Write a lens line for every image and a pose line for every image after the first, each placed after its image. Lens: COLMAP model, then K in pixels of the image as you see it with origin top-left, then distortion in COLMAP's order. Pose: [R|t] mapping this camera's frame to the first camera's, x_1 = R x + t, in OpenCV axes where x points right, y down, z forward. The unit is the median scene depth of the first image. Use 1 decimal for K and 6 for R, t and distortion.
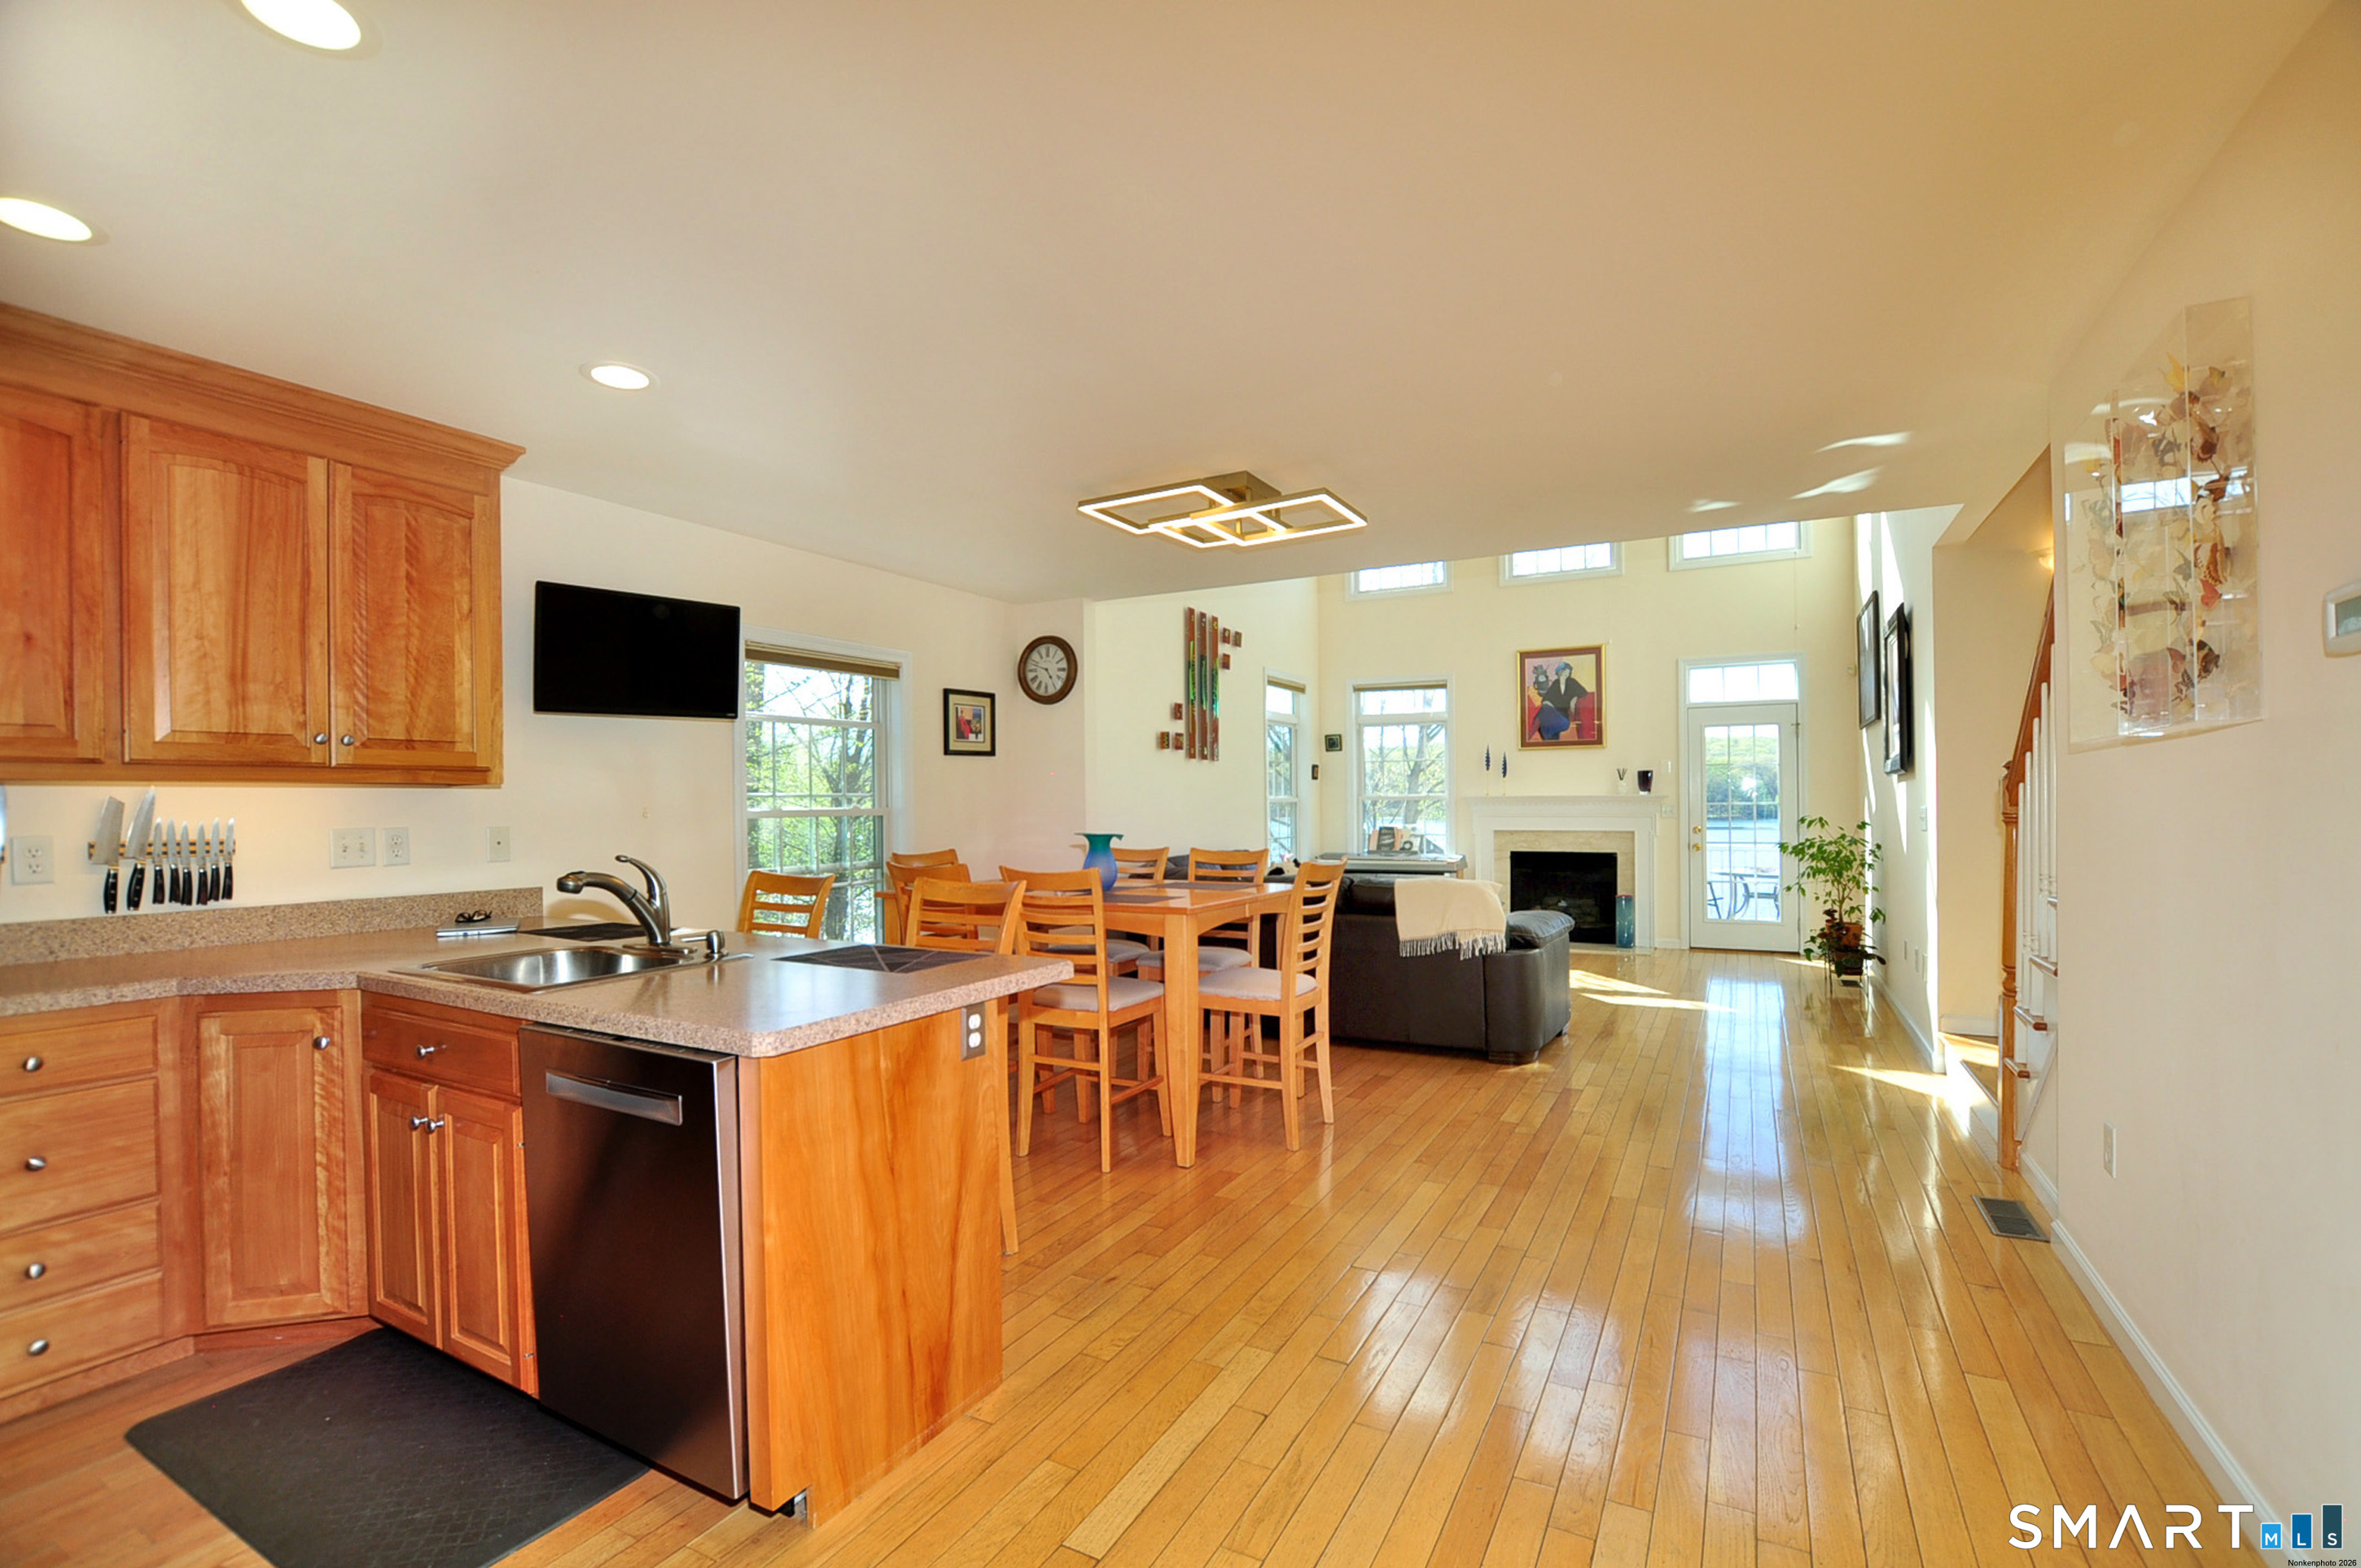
lens RADIAL K [[1043.6, 0, 1180.5], [0, 1043.6, 784.0], [0, 0, 1]] dist [-0.022984, -0.000435]
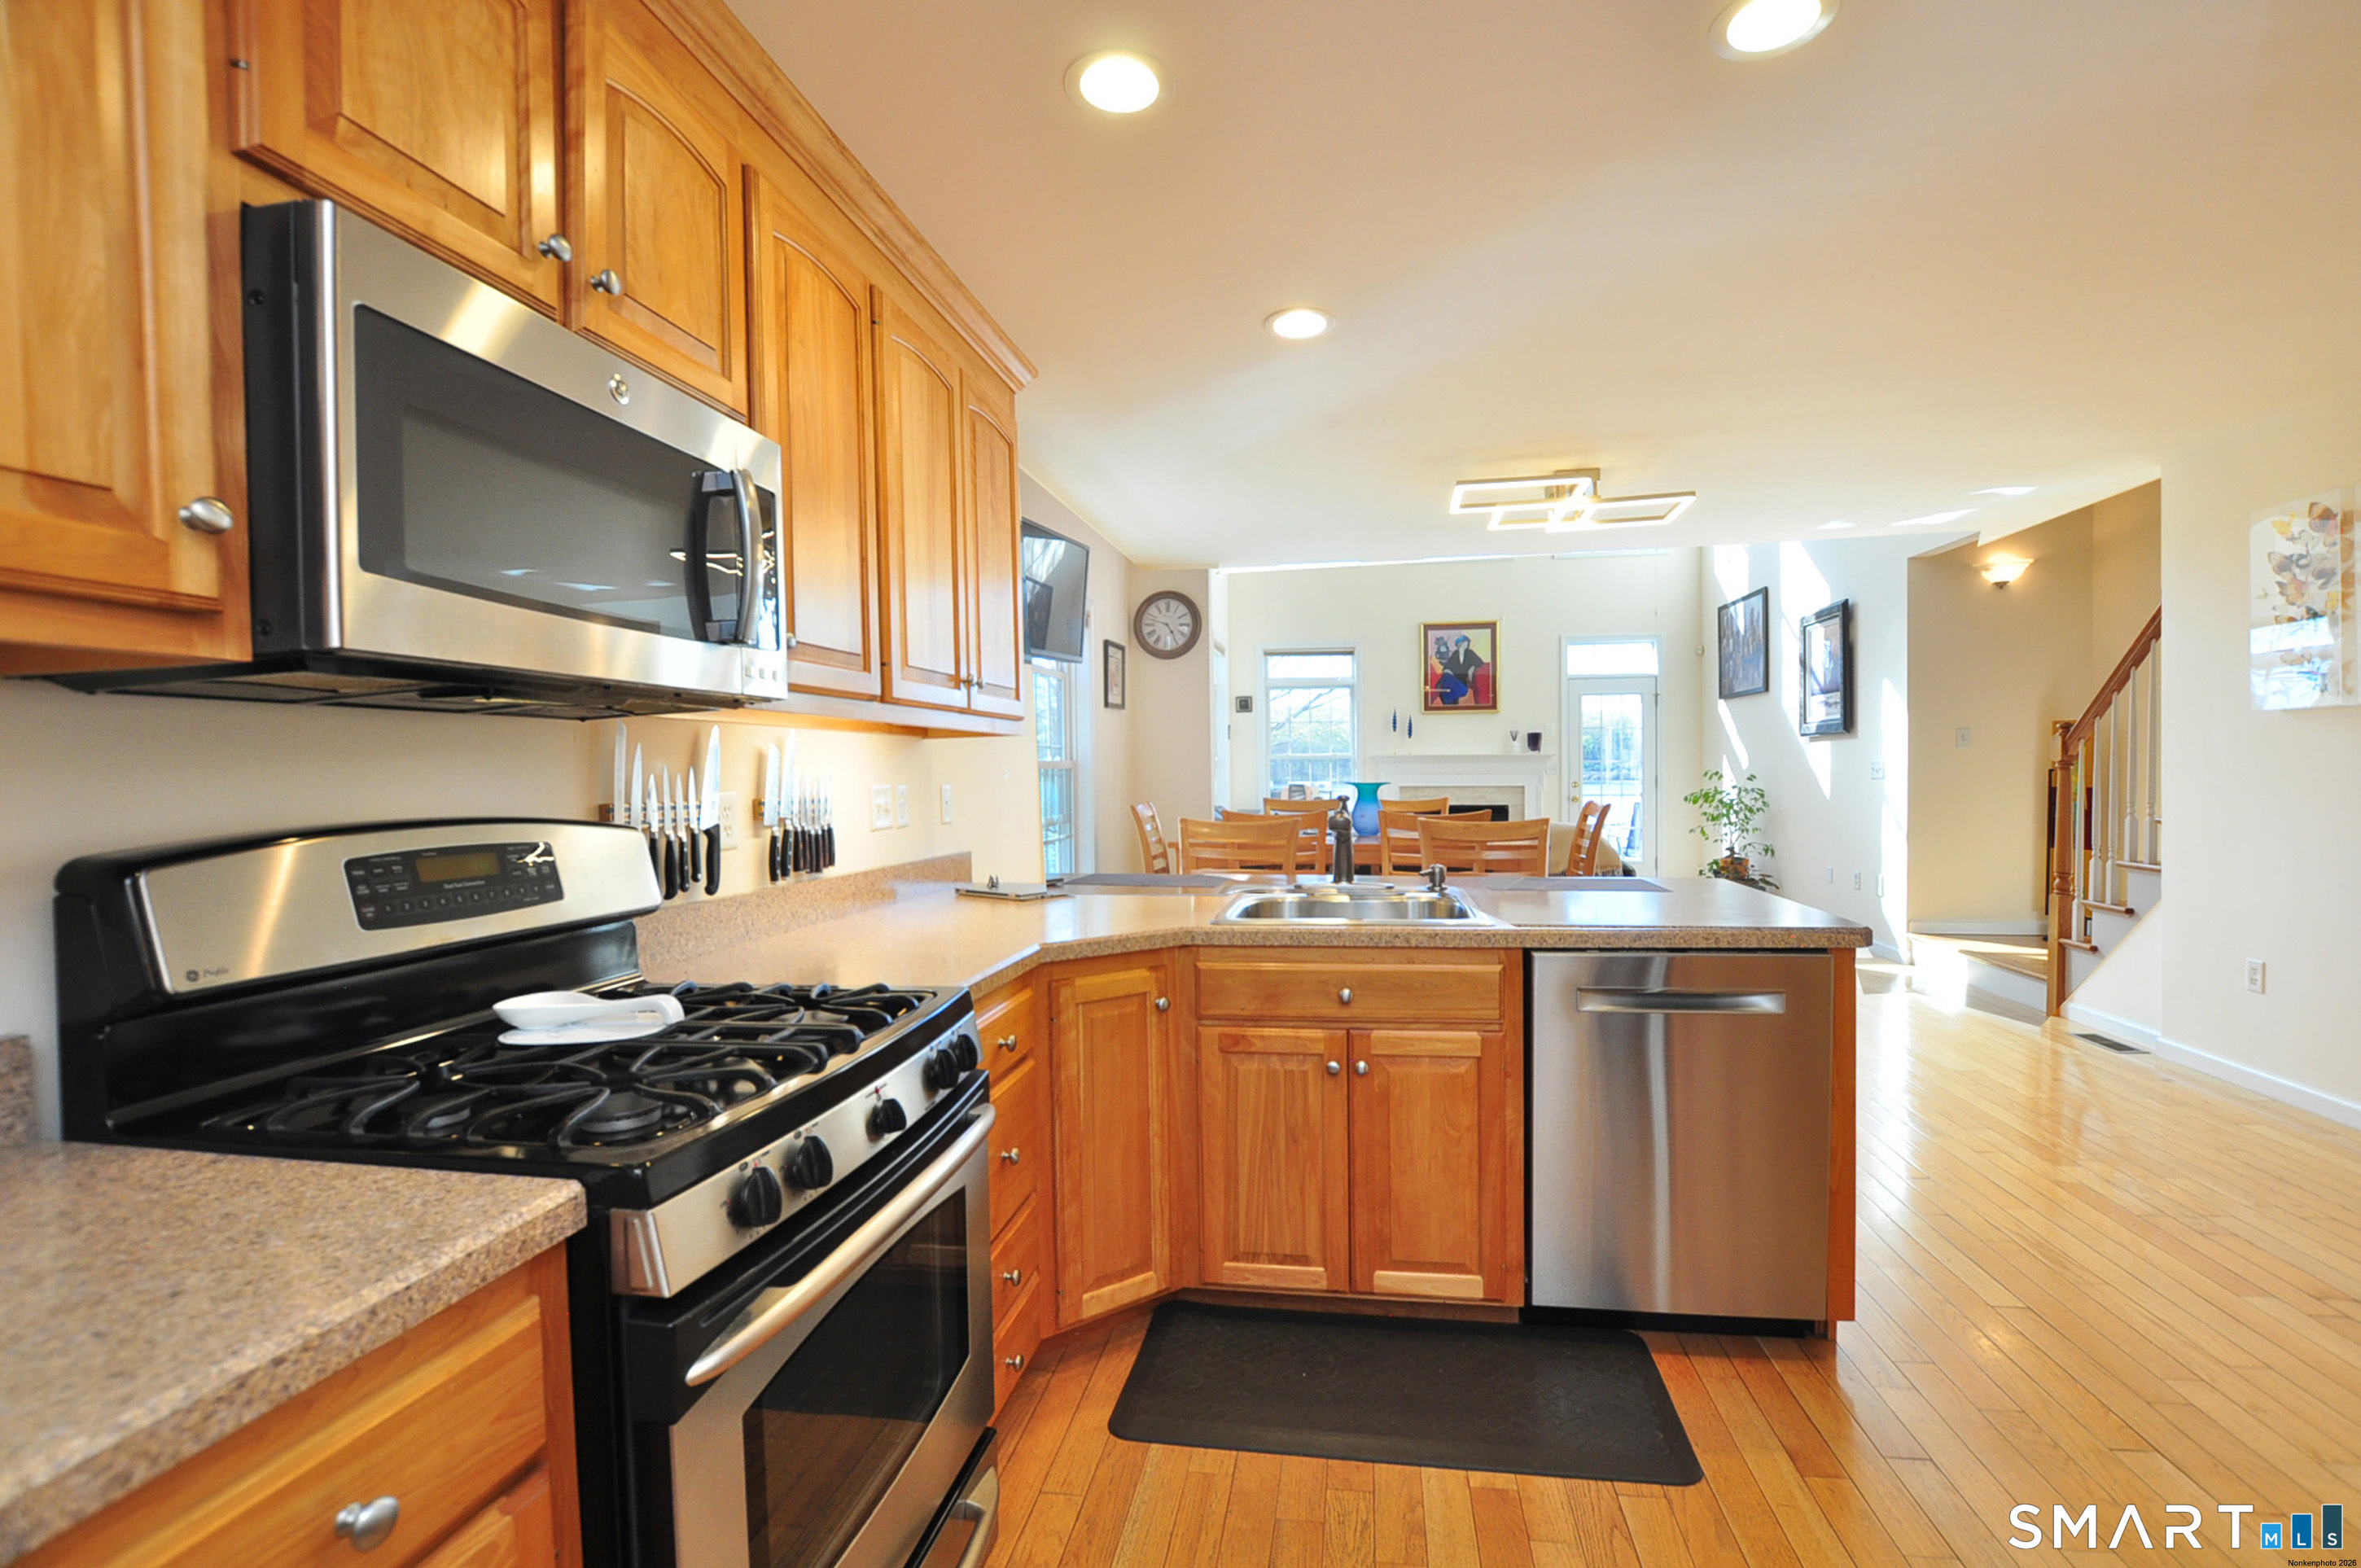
lens RADIAL K [[1046.5, 0, 1166.1], [0, 1046.5, 769.0], [0, 0, 1]] dist [-0.015428, -0.000156]
pose [[0.948320, -0.003437, 0.317296, -0.386202], [-0.003017, 0.999799, 0.019845, 0.007051], [-0.317301, -0.019777, 0.948119, 0.046775]]
